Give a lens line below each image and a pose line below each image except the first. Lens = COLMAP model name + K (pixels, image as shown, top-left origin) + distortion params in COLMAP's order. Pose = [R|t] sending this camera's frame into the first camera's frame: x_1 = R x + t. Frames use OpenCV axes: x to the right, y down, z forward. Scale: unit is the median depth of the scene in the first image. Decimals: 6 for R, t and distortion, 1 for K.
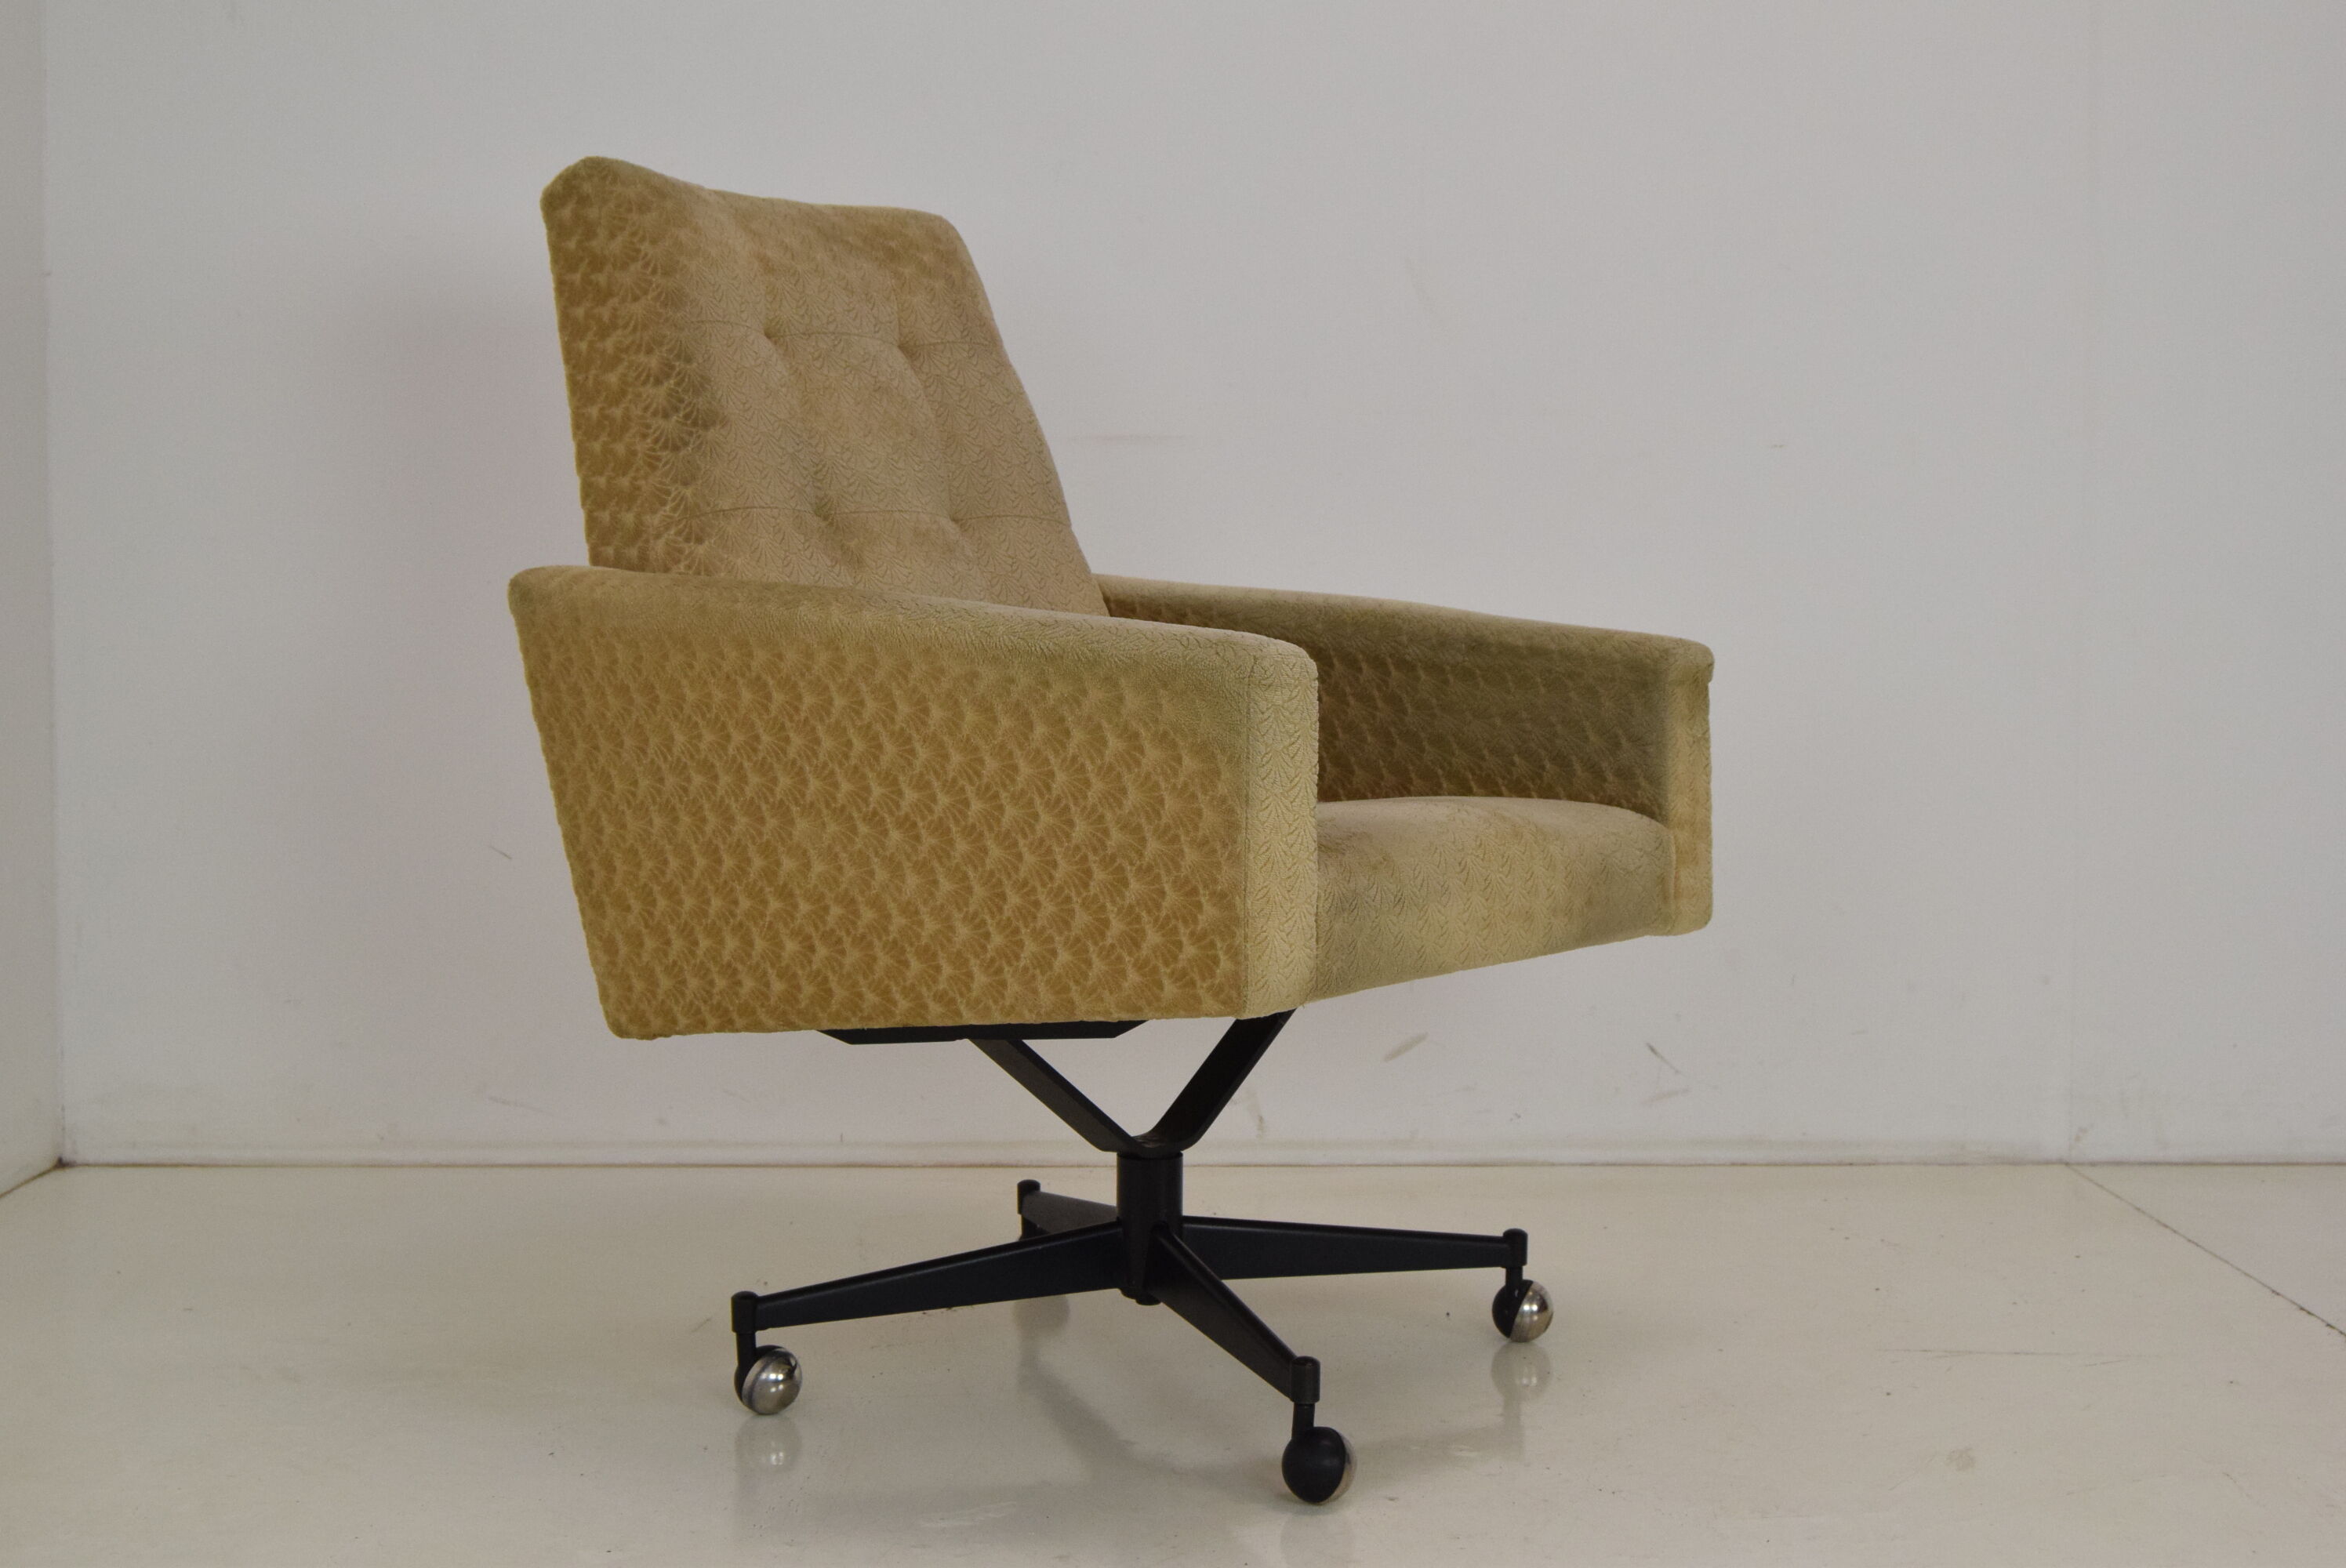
lens RADIAL K [[2927.5, 0, 1177.1], [0, 2927.5, 953.0], [0, 0, 1]] dist [-0.042454, 0.000000]
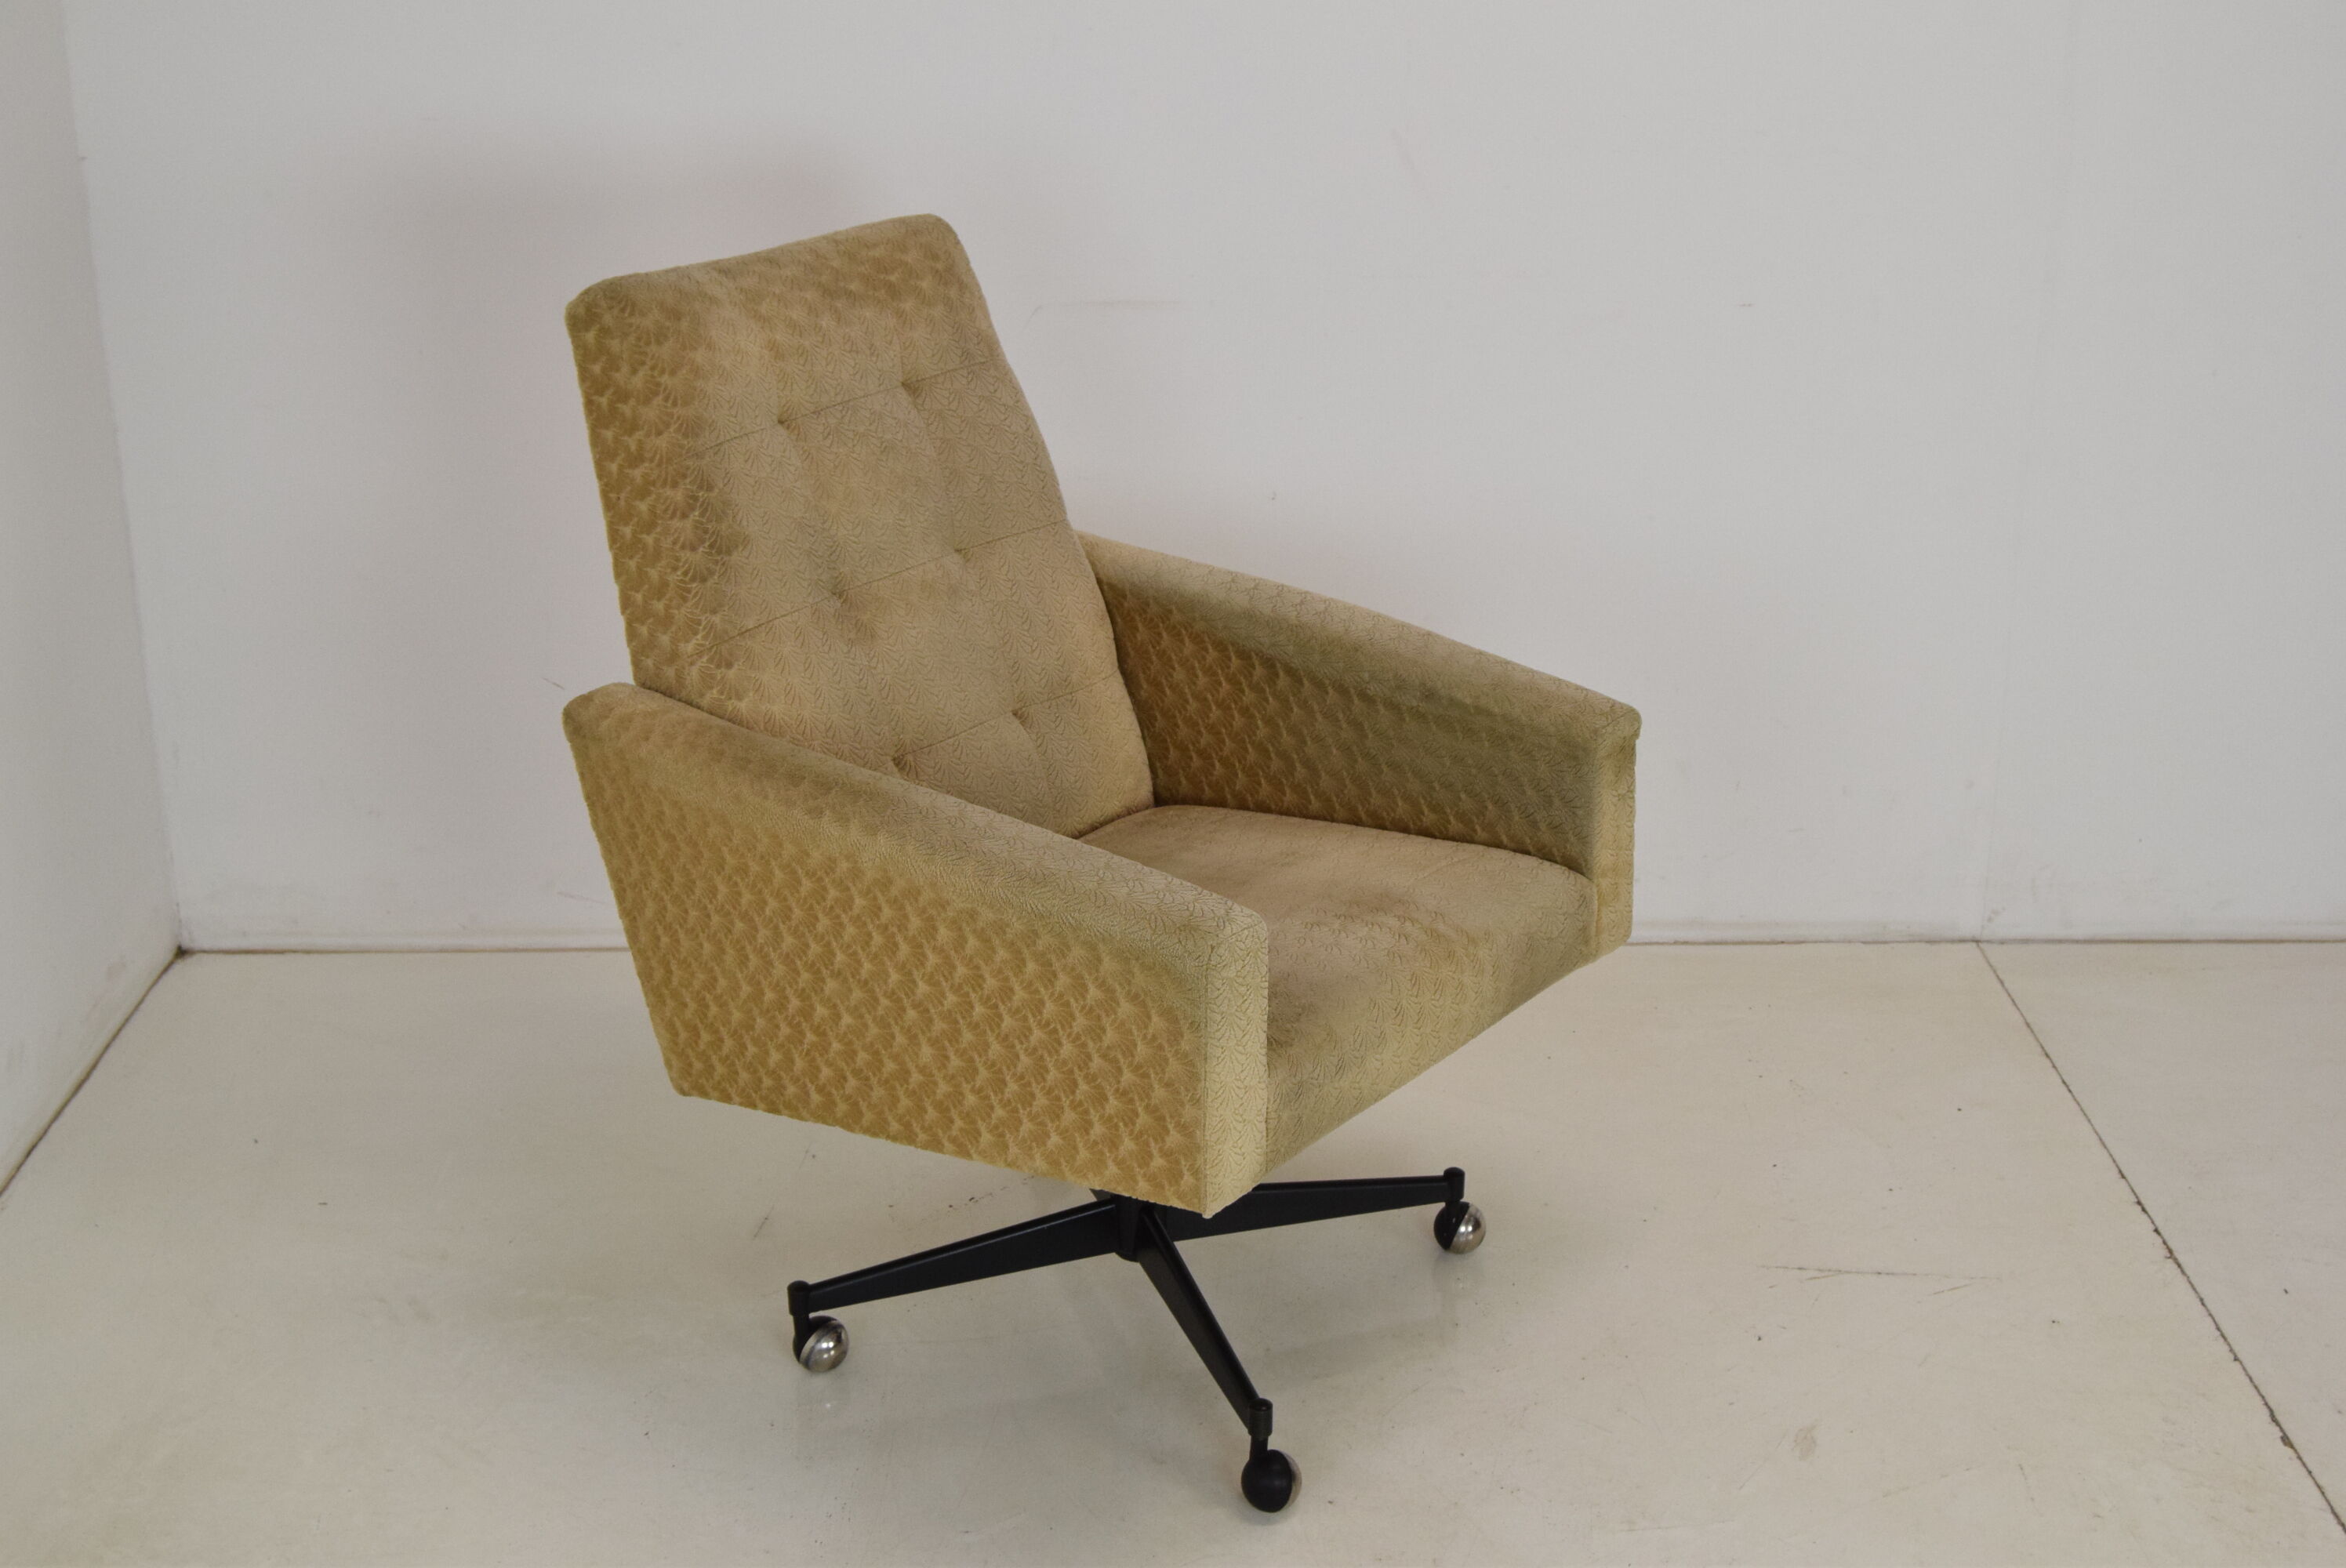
lens RADIAL K [[2927.5, 0, 1146.7], [0, 2927.5, 967.2], [0, 0, 1]] dist [-0.042454, 0.000000]
pose [[0.999658, 0.000946, -0.026152, 0.025303], [0.007093, 0.952131, 0.305608, -0.367371], [0.025189, -0.305689, 0.951798, -0.095385]]
